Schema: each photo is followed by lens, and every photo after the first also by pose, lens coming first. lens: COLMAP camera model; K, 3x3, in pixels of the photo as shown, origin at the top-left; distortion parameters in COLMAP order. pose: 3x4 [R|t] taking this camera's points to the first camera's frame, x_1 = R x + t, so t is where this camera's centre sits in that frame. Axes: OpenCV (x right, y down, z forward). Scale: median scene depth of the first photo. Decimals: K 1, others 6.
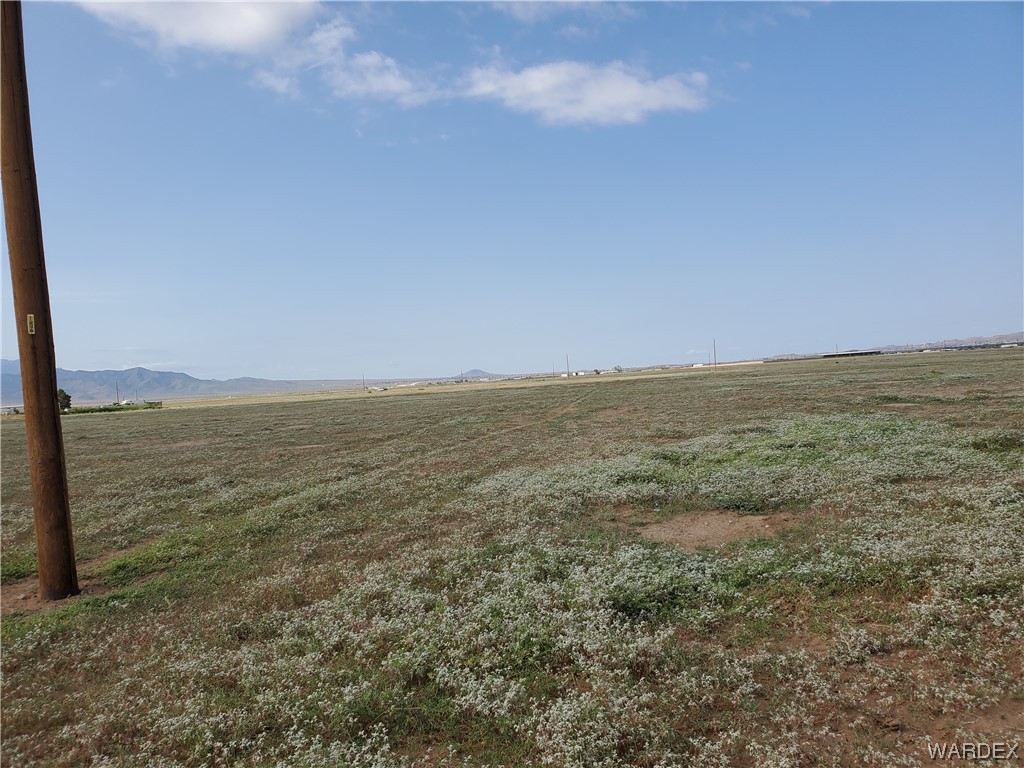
lens RADIAL K [[802.3, 0, 513.2], [0, 802.3, 324.1], [0, 0, 1]] dist [0.013887, -0.008204]
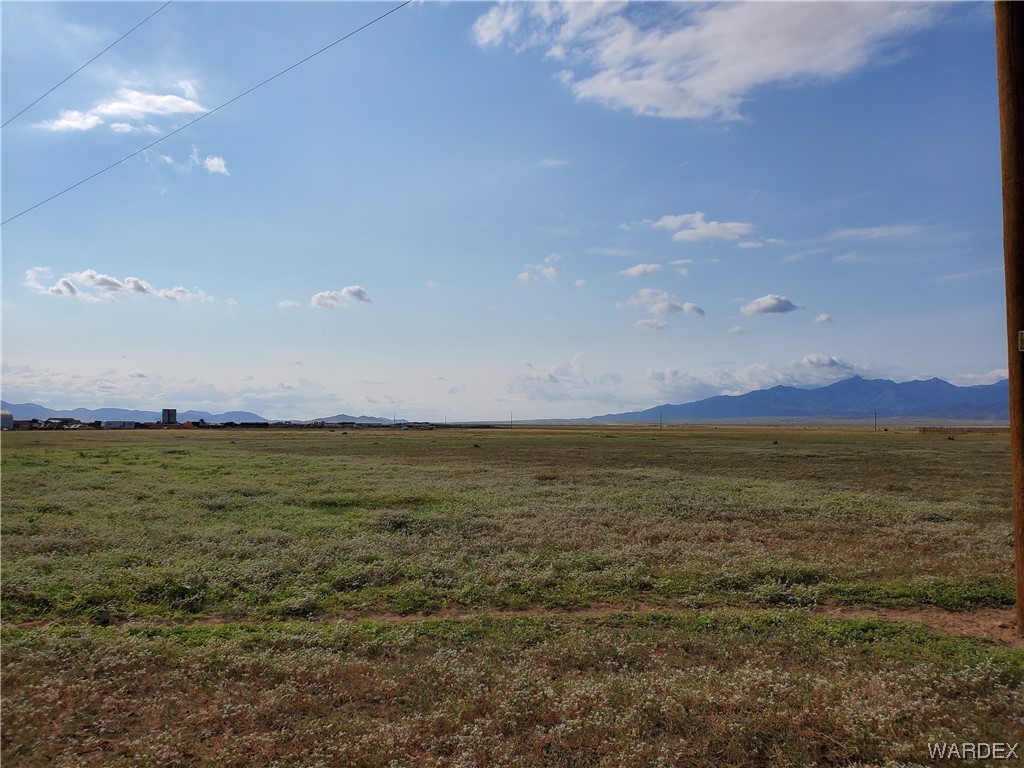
lens RADIAL K [[797.8, 0, 501.3], [0, 797.8, 391.4], [0, 0, 1]] dist [0.026537, -0.013674]
pose [[0.375708, 0.026309, -0.926365, 0.054243], [0.035882, 0.998434, 0.042908, -0.001510], [0.926043, -0.049360, 0.374176, 0.111379]]
